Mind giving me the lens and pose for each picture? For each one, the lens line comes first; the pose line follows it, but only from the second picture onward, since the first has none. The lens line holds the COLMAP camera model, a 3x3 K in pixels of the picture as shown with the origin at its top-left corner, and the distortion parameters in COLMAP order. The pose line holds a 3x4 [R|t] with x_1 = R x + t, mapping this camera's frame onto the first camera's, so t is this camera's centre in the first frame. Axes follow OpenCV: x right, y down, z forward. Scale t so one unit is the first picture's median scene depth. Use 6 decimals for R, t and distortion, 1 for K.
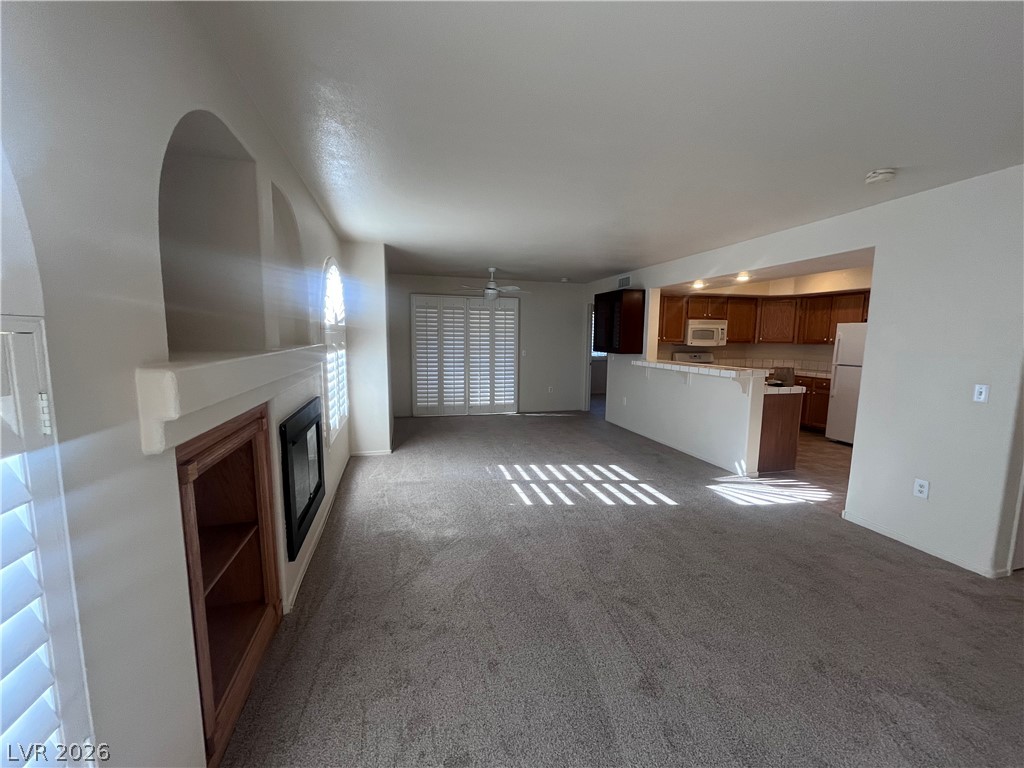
lens RADIAL K [[413.6, 0, 512.8], [0, 413.6, 385.1], [0, 0, 1]] dist [-0.003884, 0.000736]
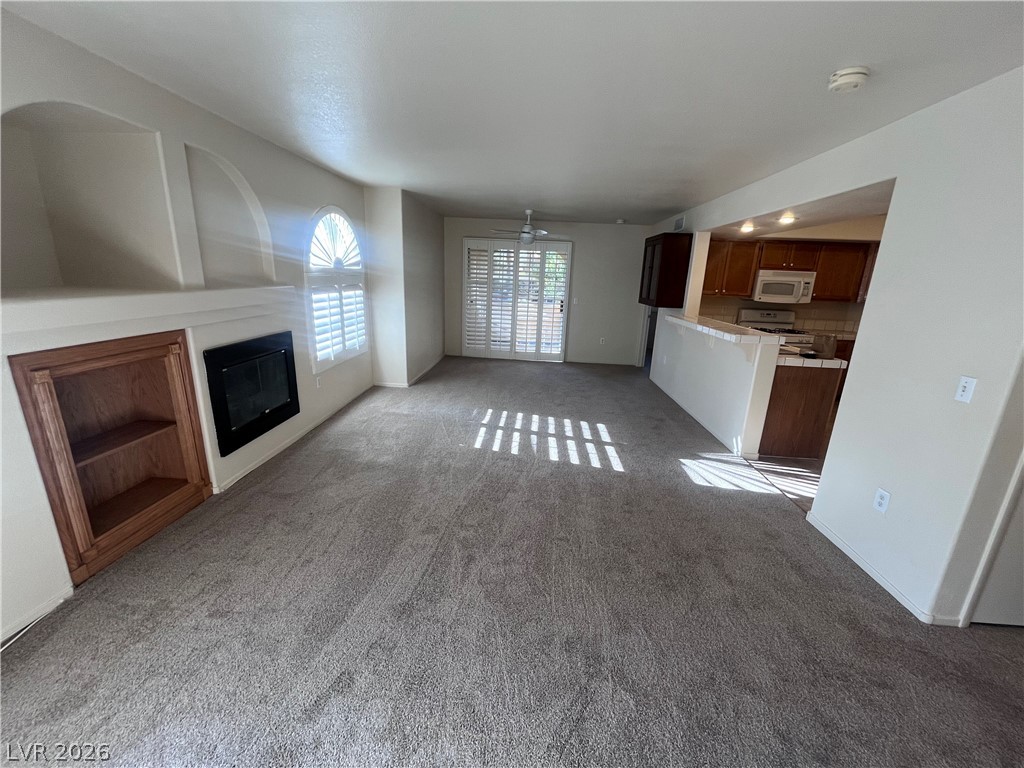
lens RADIAL K [[413.6, 0, 513.2], [0, 413.6, 385.1], [0, 0, 1]] dist [-0.003884, 0.000736]
pose [[0.948863, 0.108003, -0.296640, 0.326936], [-0.067347, 0.987278, 0.144035, -0.021030], [0.308422, -0.116691, 0.944065, 0.037989]]
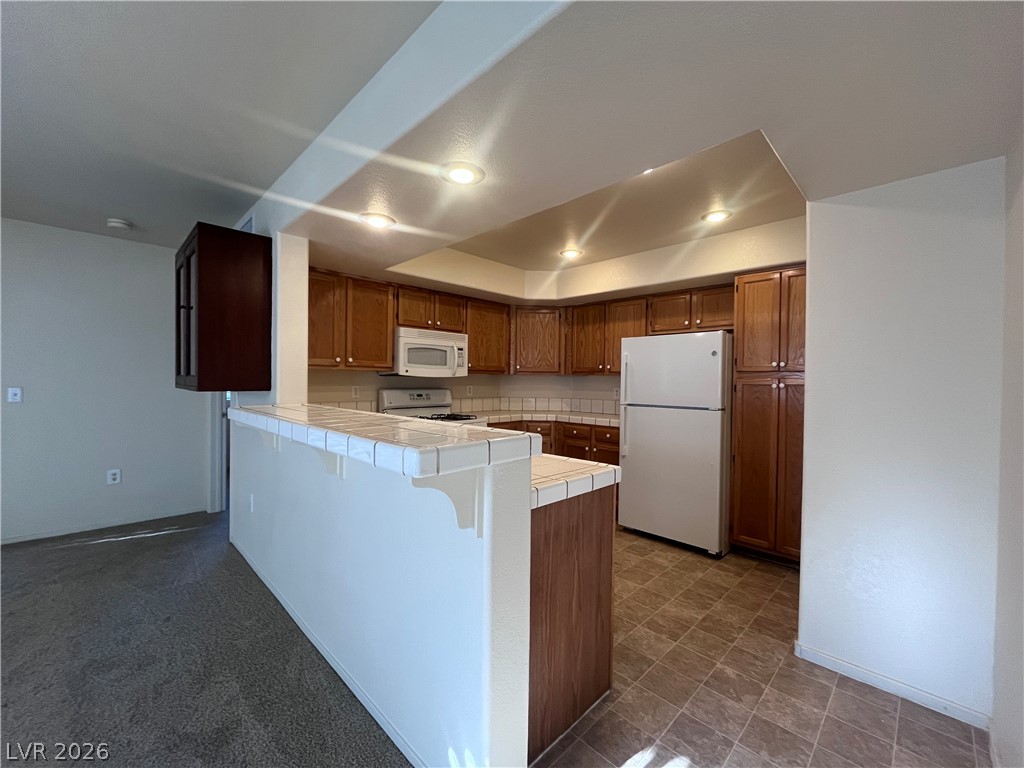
lens RADIAL K [[413.6, 0, 513.3], [0, 413.6, 384.4], [0, 0, 1]] dist [-0.003884, 0.000736]
pose [[0.867839, -0.002981, 0.496837, 0.417755], [0.055106, 0.994390, -0.090288, -0.041104], [-0.493780, 0.105734, 0.863135, 0.686759]]
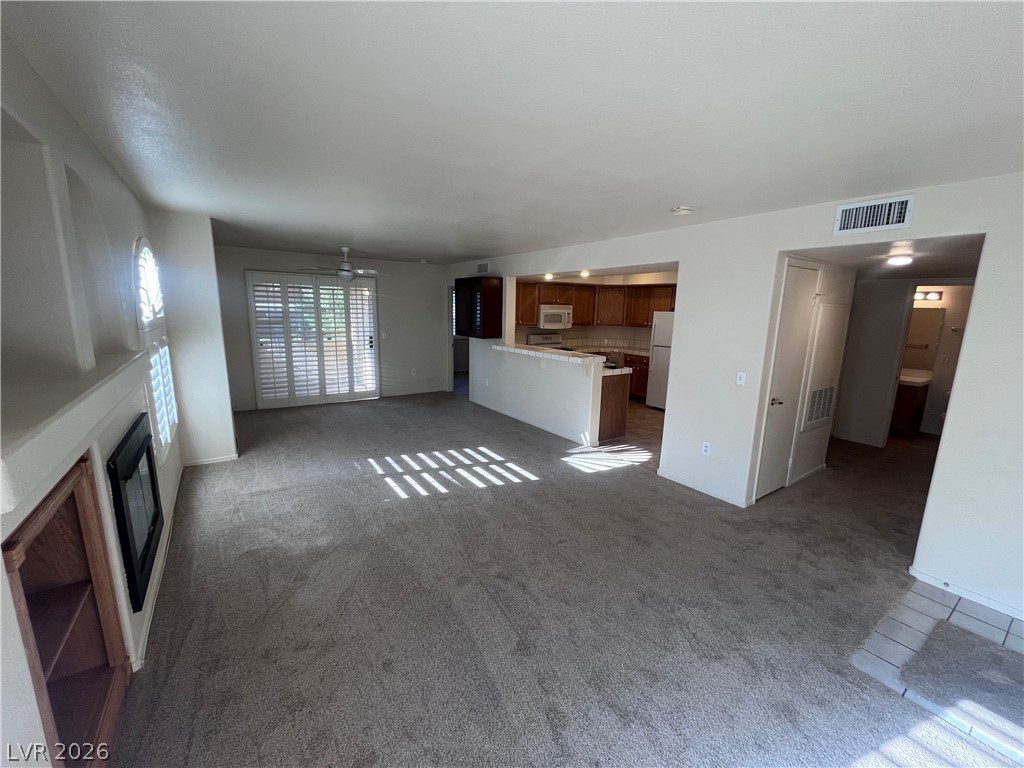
lens RADIAL K [[413.6, 0, 513.0], [0, 413.6, 385.1], [0, 0, 1]] dist [-0.003884, 0.000736]
pose [[0.942818, -0.051269, 0.329341, -0.022042], [0.027722, 0.996737, 0.075804, -0.046004], [-0.332153, -0.062339, 0.941163, -0.027785]]
